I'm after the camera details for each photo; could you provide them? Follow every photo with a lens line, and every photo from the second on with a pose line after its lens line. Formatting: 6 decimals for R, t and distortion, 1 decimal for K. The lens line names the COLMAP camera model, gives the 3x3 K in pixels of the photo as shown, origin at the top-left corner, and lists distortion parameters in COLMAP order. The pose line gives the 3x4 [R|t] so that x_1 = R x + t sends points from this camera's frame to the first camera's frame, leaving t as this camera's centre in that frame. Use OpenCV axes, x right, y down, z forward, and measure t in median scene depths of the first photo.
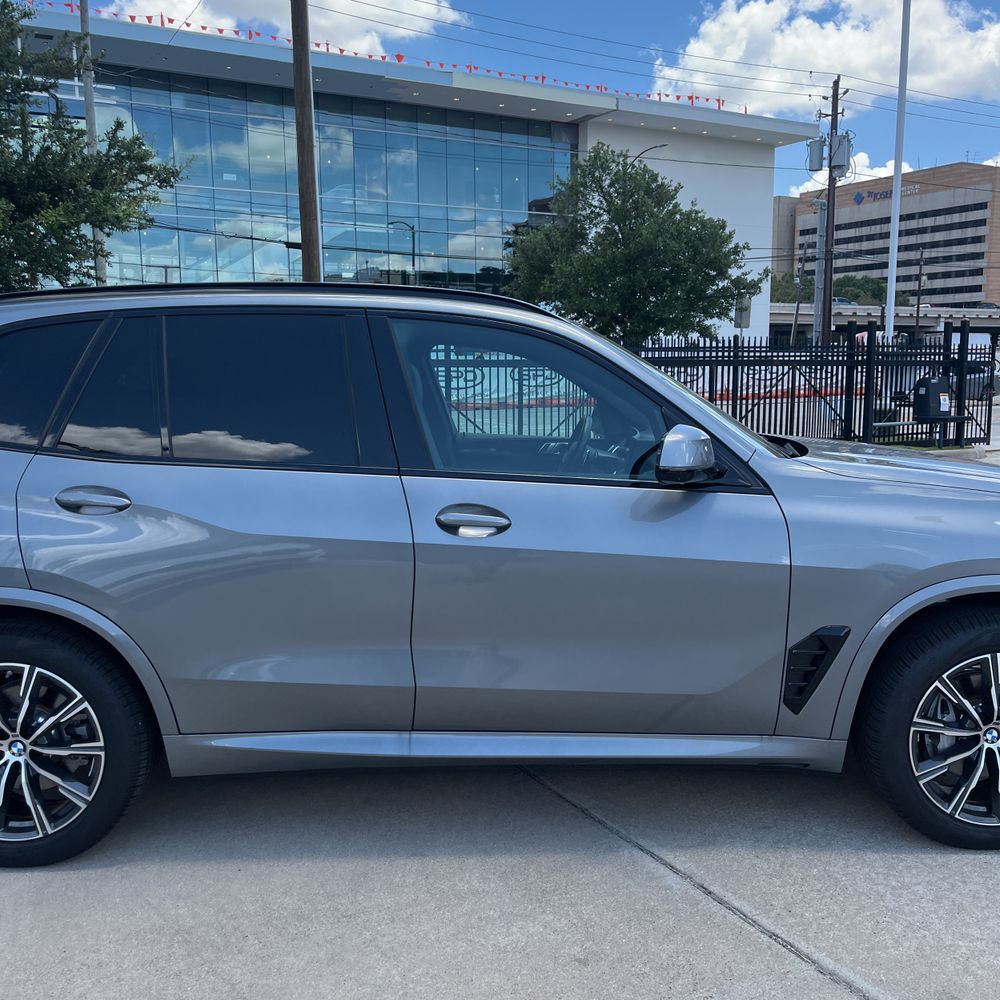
lens RADIAL K [[1016.4, 0, 510.4], [0, 1016.4, 501.8], [0, 0, 1]] dist [0.021813, 0.000000]
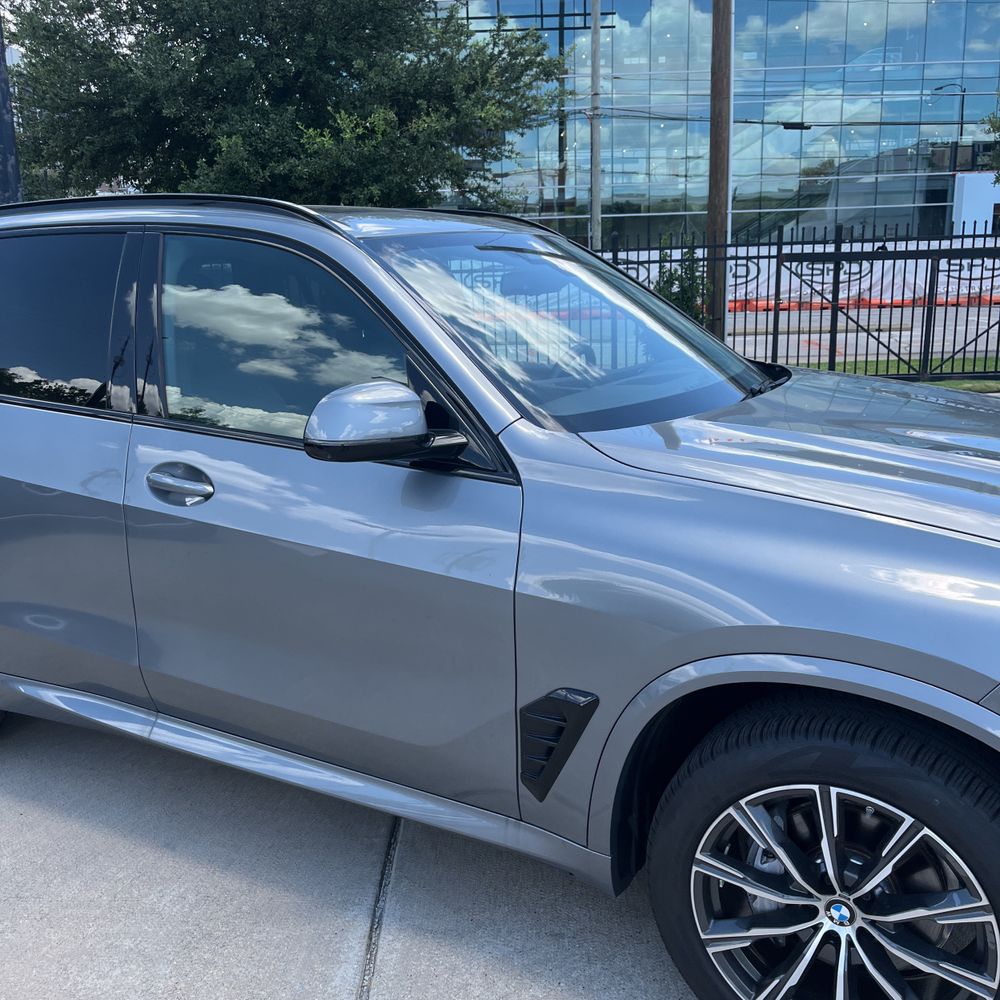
lens RADIAL K [[1016.4, 0, 496.1], [0, 1016.4, 509.8], [0, 0, 1]] dist [0.021813, 0.000000]
pose [[0.858770, 0.101990, -0.502108, 0.576011], [-0.045312, 0.991266, 0.123851, -0.072028], [0.510354, -0.083608, 0.855891, 0.402972]]
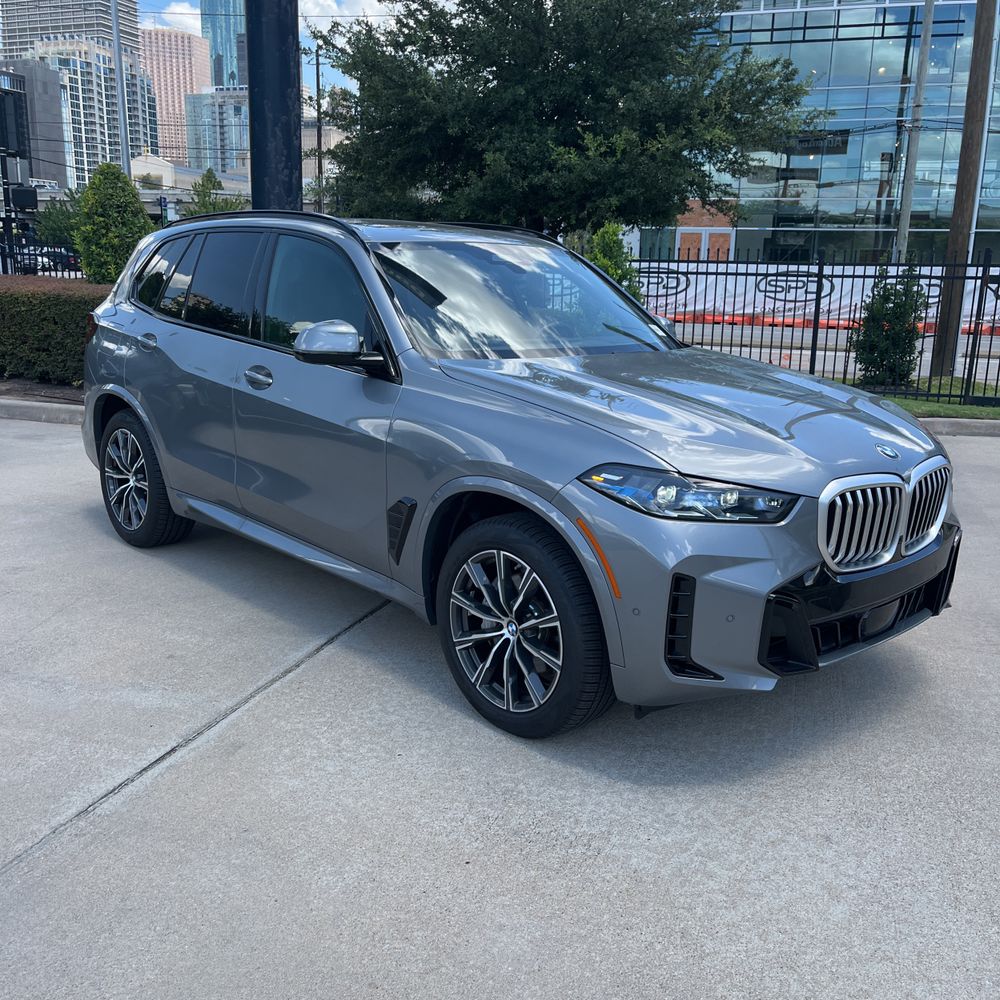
lens RADIAL K [[1016.4, 0, 501.9], [0, 1016.4, 492.9], [0, 0, 1]] dist [0.021813, 0.000000]
pose [[0.662381, 0.183892, -0.726247, 1.222997], [-0.128292, 0.982929, 0.131876, -0.053979], [0.738101, 0.005819, 0.674666, 0.263766]]
